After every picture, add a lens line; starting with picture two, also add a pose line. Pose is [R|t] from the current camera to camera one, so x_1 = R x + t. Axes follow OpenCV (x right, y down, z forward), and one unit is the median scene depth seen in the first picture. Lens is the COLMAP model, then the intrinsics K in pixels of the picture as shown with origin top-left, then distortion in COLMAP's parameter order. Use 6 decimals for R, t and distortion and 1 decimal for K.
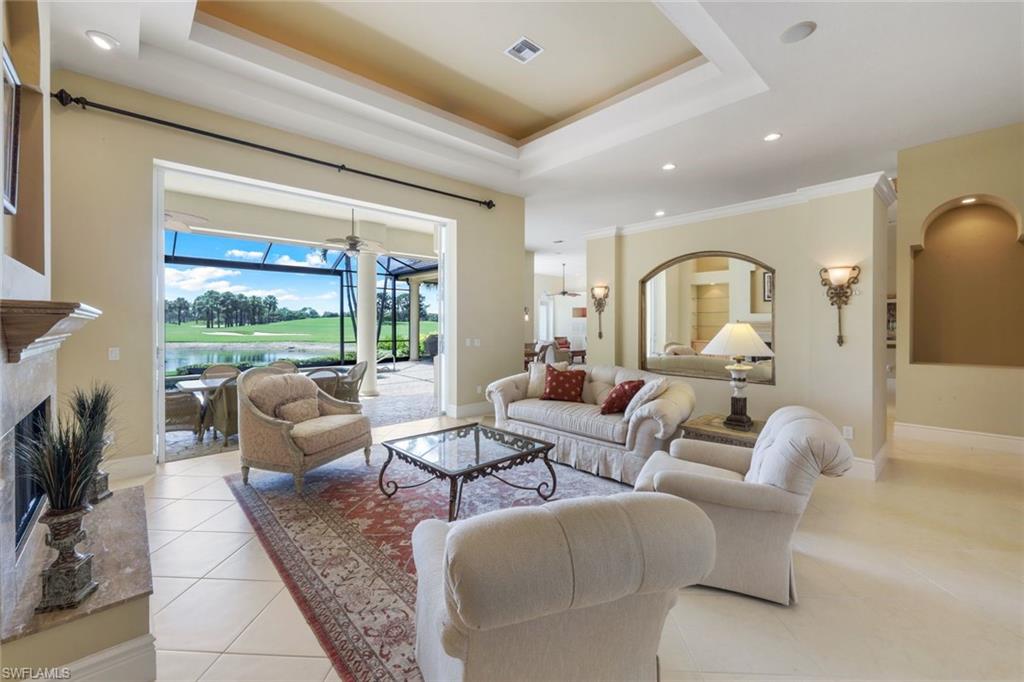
lens RADIAL K [[417.0, 0, 510.5], [0, 417.0, 323.6], [0, 0, 1]] dist [0.002526, -0.000128]
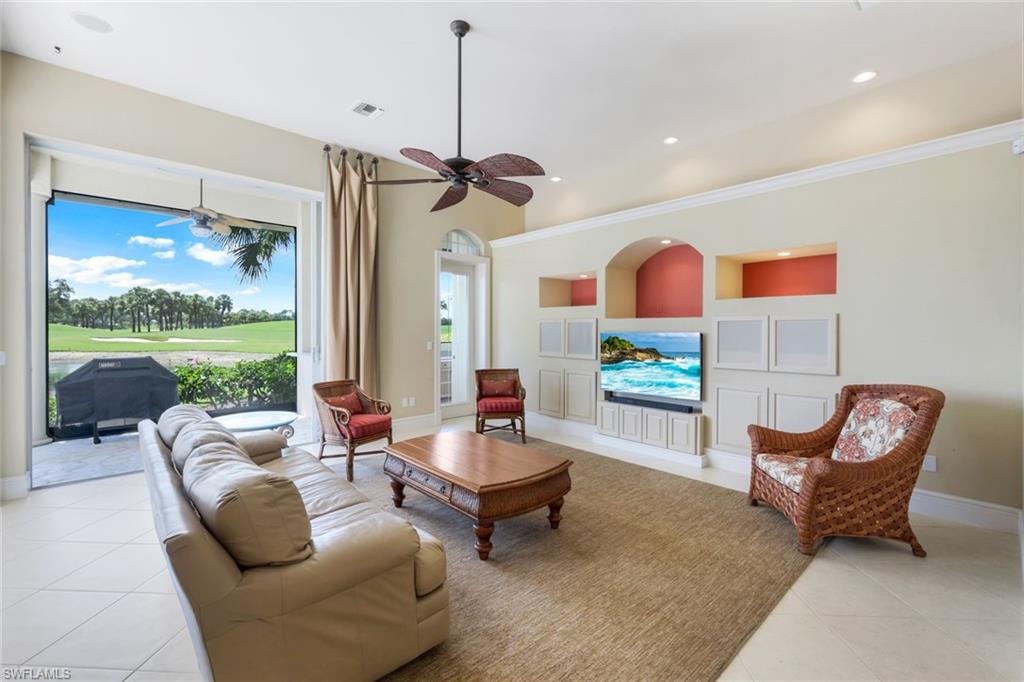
lens RADIAL K [[442.6, 0, 506.9], [0, 442.6, 328.0], [0, 0, 1]] dist [-0.001178, 0.000085]
pose [[0.999926, 0.001891, -0.012016, 0.393221], [-0.001885, 0.999998, 0.000544, 0.003424], [0.012017, -0.000521, 0.999928, 2.035000]]
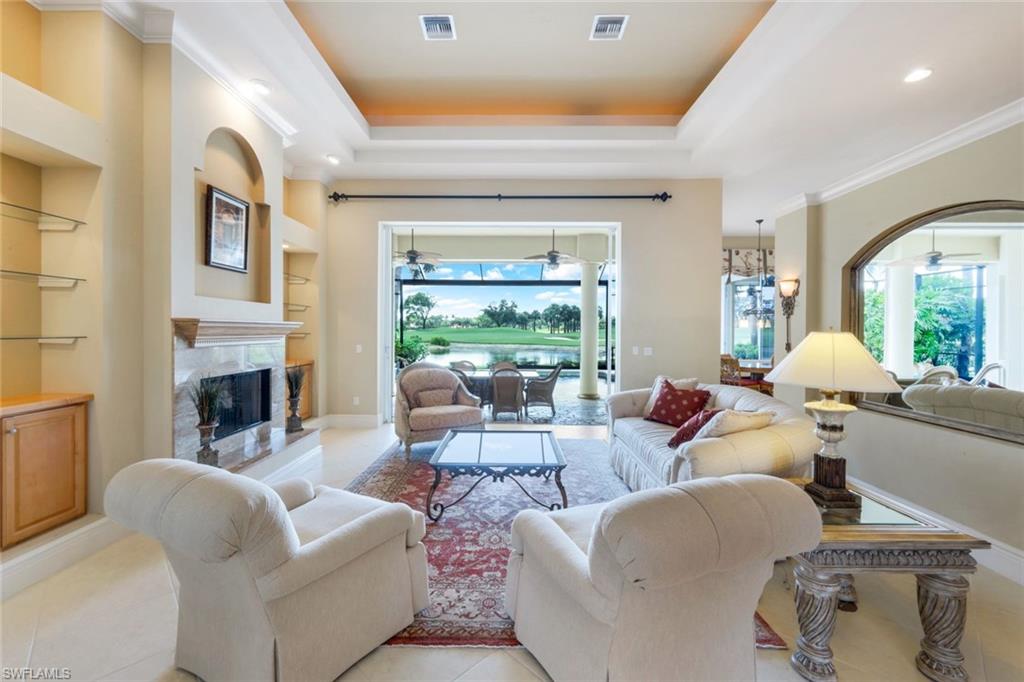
lens RADIAL K [[414.4, 0, 509.5], [0, 414.4, 330.9], [0, 0, 1]] dist [-0.000450, 0.000252]
pose [[0.733332, 0.004071, -0.679859, 0.351025], [-0.003654, 0.999991, 0.002047, -0.000740], [0.679861, 0.000983, 0.733340, 0.144359]]
